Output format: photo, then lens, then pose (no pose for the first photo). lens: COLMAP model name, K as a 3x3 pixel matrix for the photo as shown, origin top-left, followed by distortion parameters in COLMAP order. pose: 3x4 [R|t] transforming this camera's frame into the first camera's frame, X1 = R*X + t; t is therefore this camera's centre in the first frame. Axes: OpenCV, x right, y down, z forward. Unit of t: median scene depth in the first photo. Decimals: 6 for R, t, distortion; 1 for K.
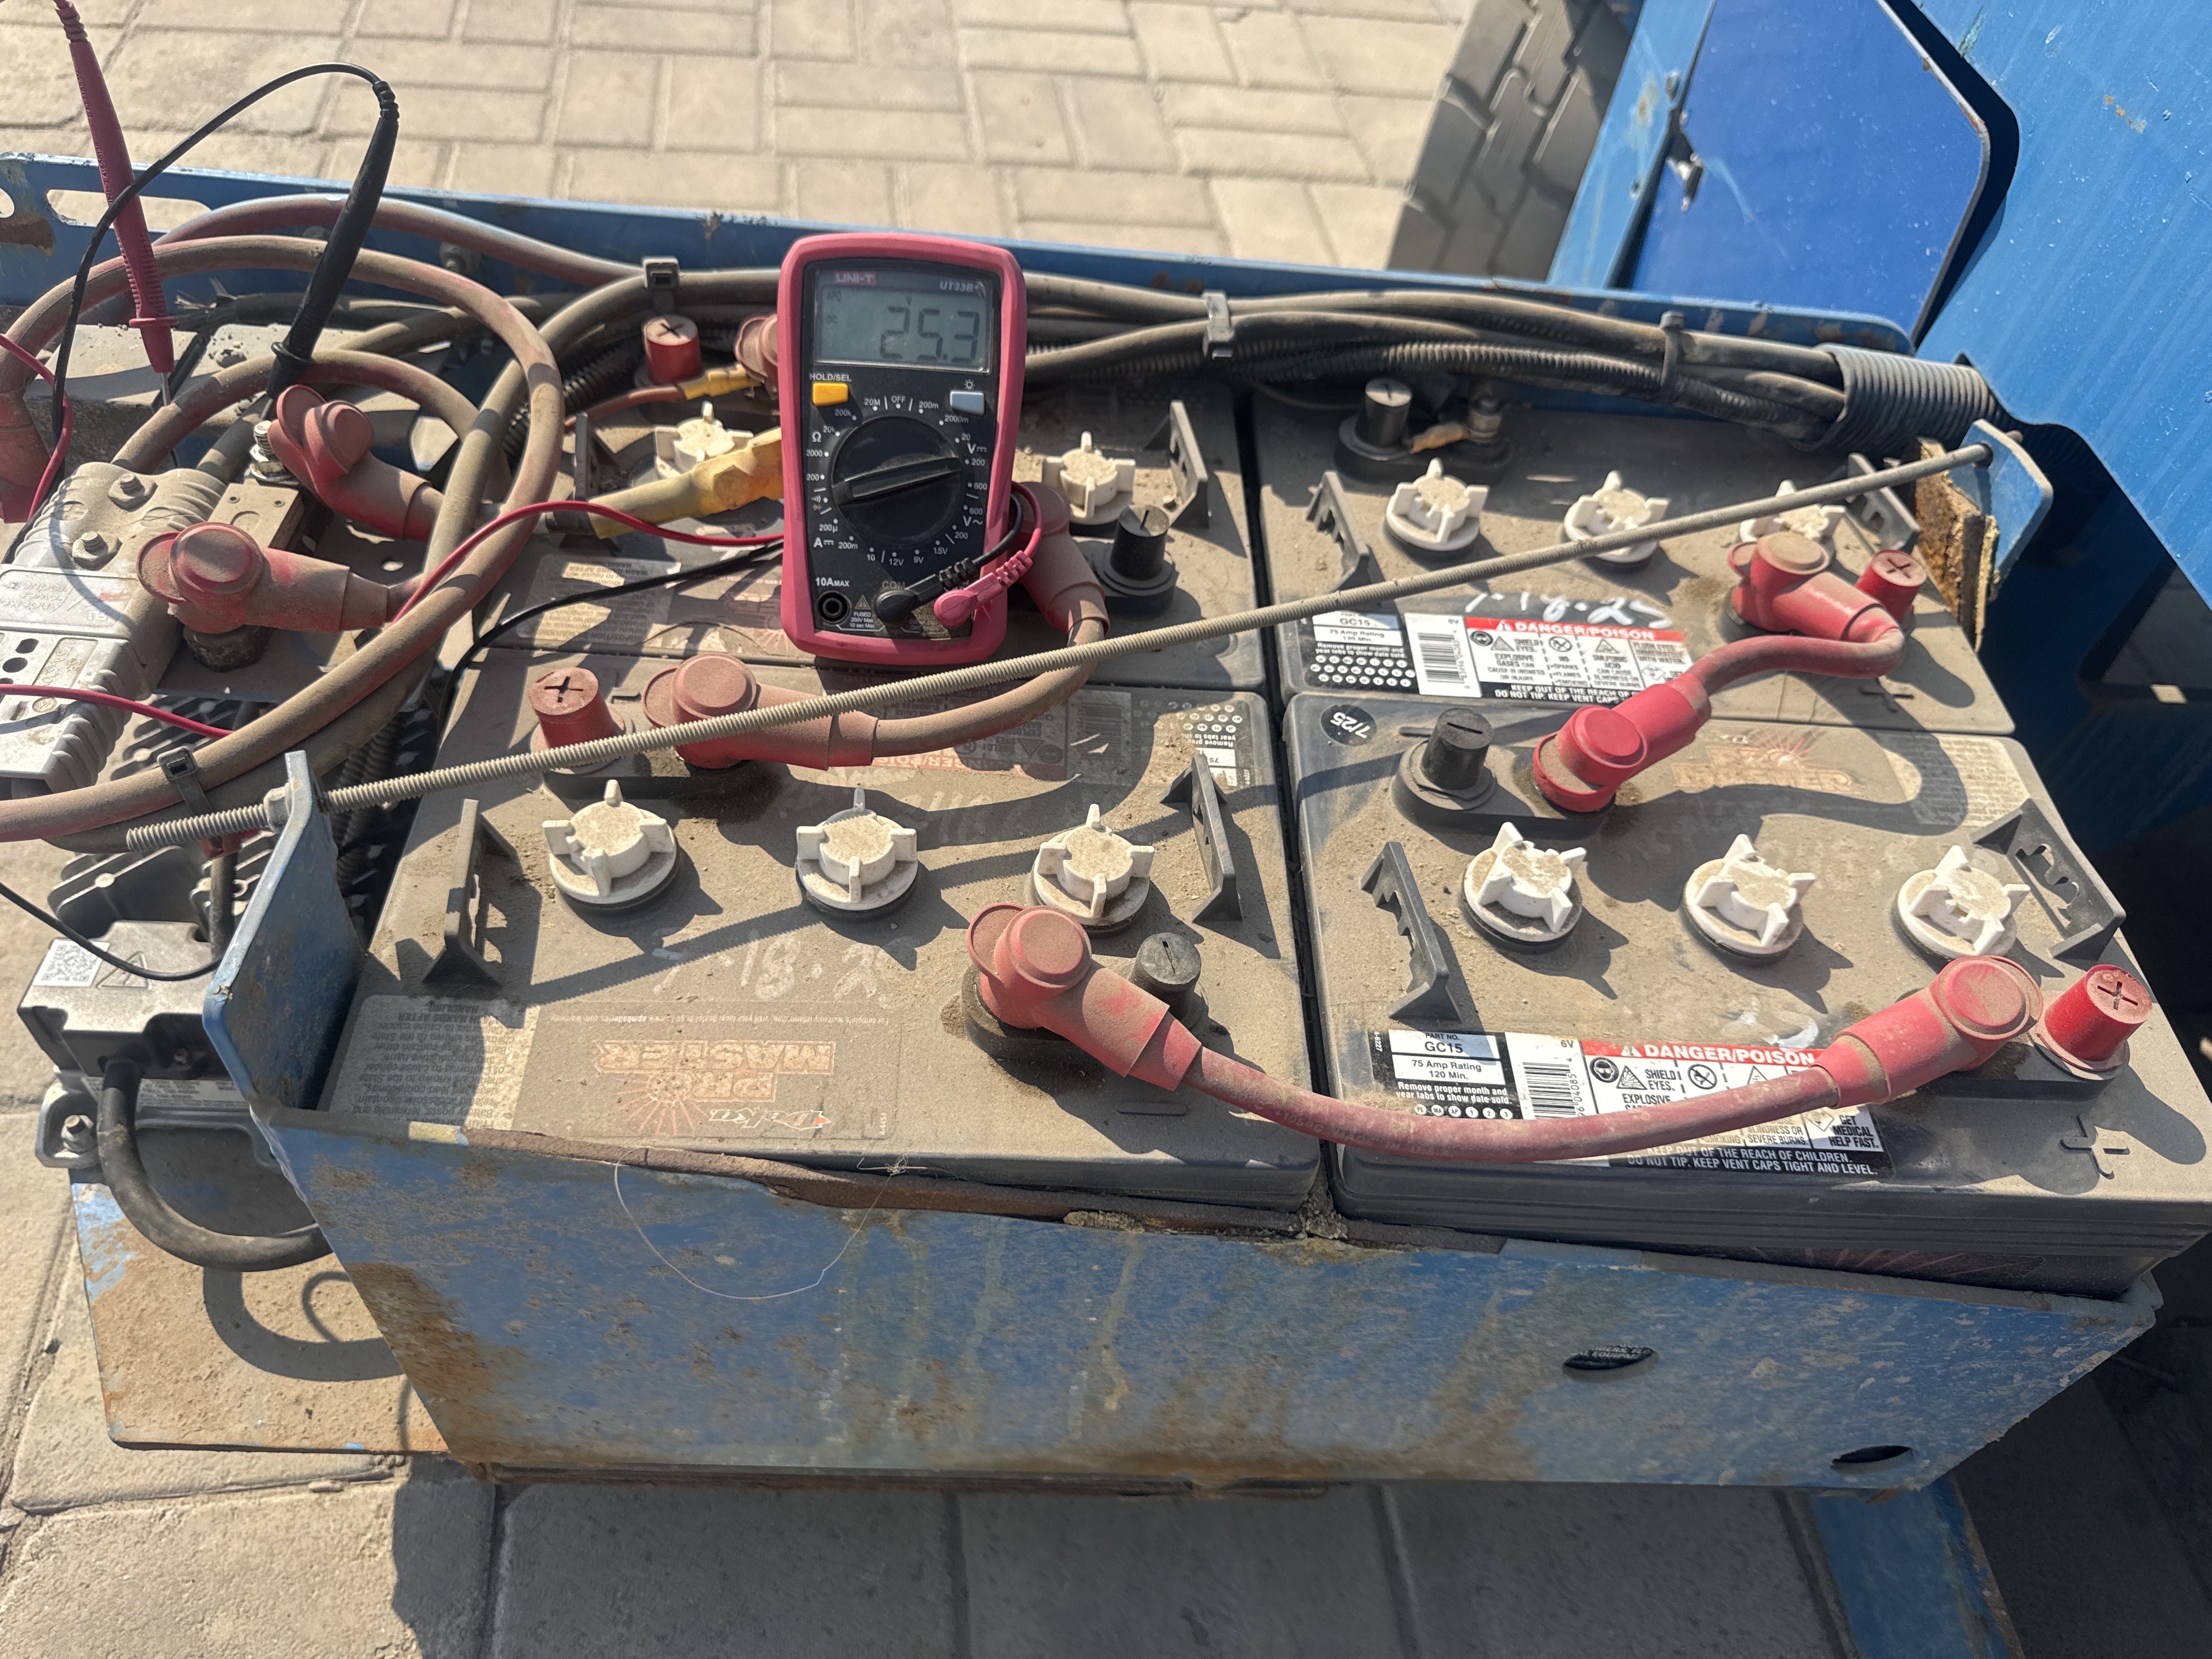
lens RADIAL K [[1784.1, 0, 1172.5], [0, 1784.1, 883.6], [0, 0, 1]] dist [0.071404, -0.205388]
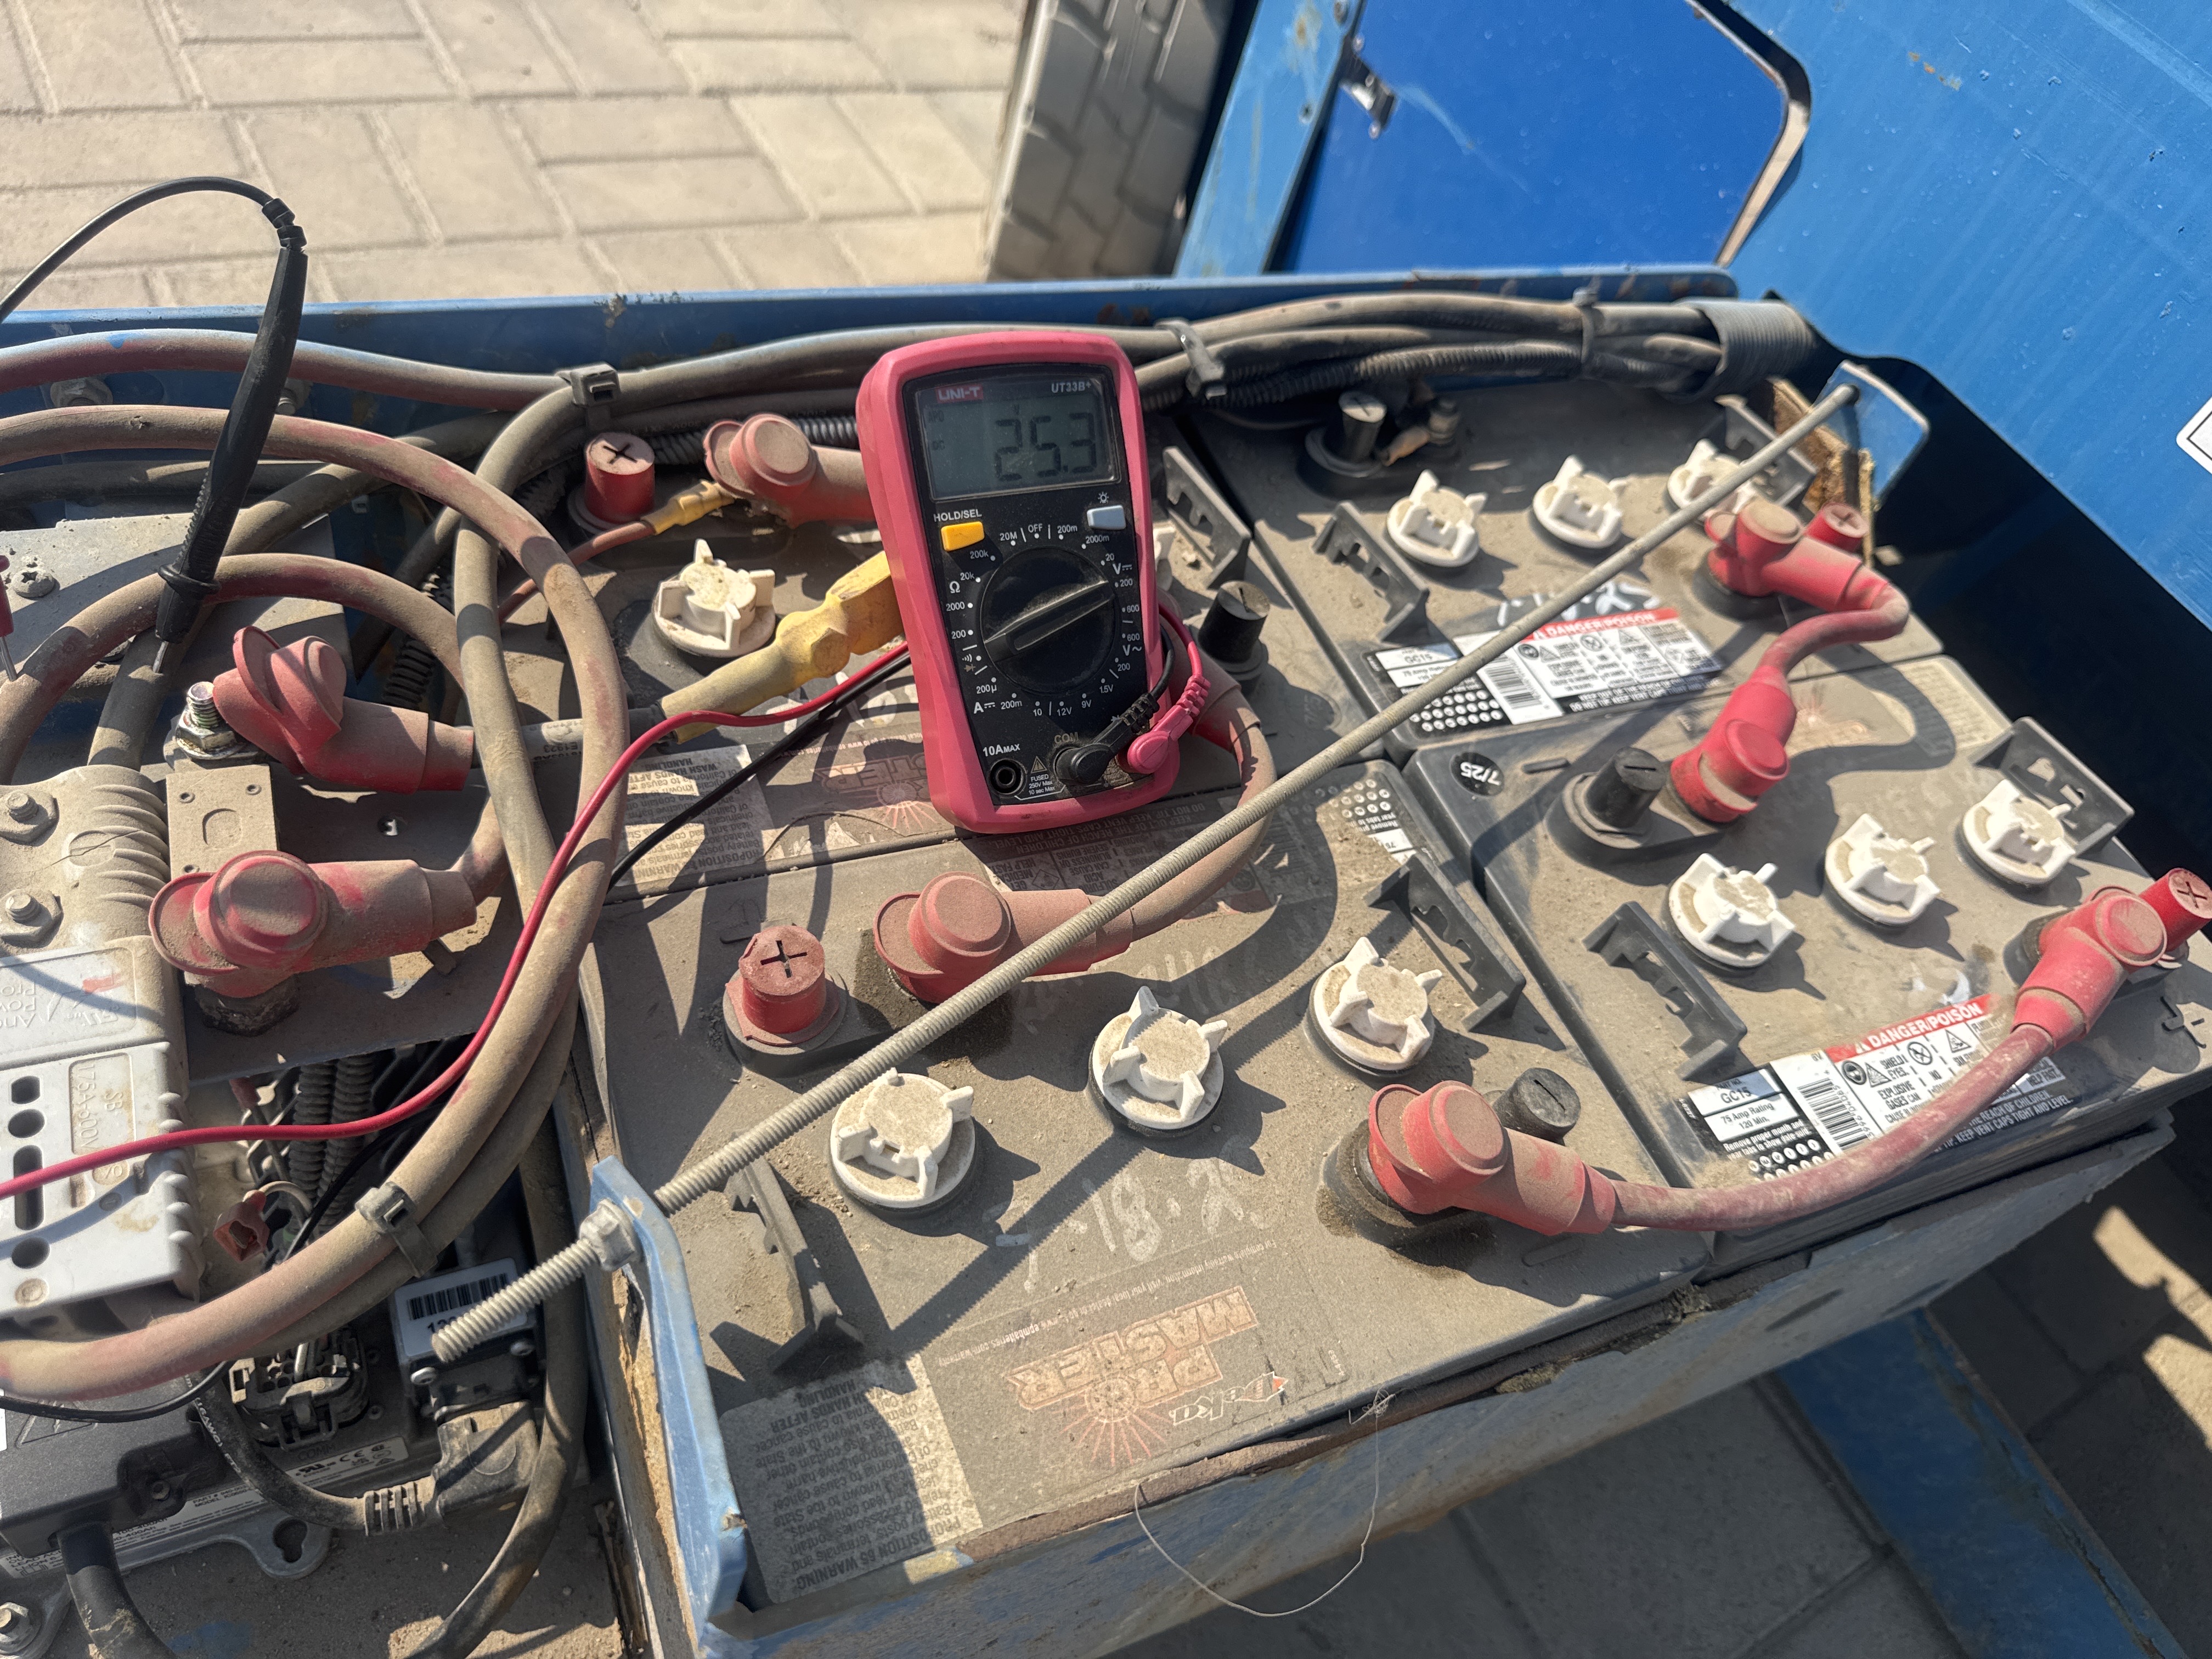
lens RADIAL K [[1733.7, 0, 1106.0], [0, 1733.7, 829.5], [0, 0, 1]] dist [0.081280, -0.249288]
pose [[0.906968, -0.220195, 0.359059, -0.433380], [0.188953, 0.974580, 0.120378, -0.212067], [-0.376439, -0.041334, 0.925519, 0.194936]]
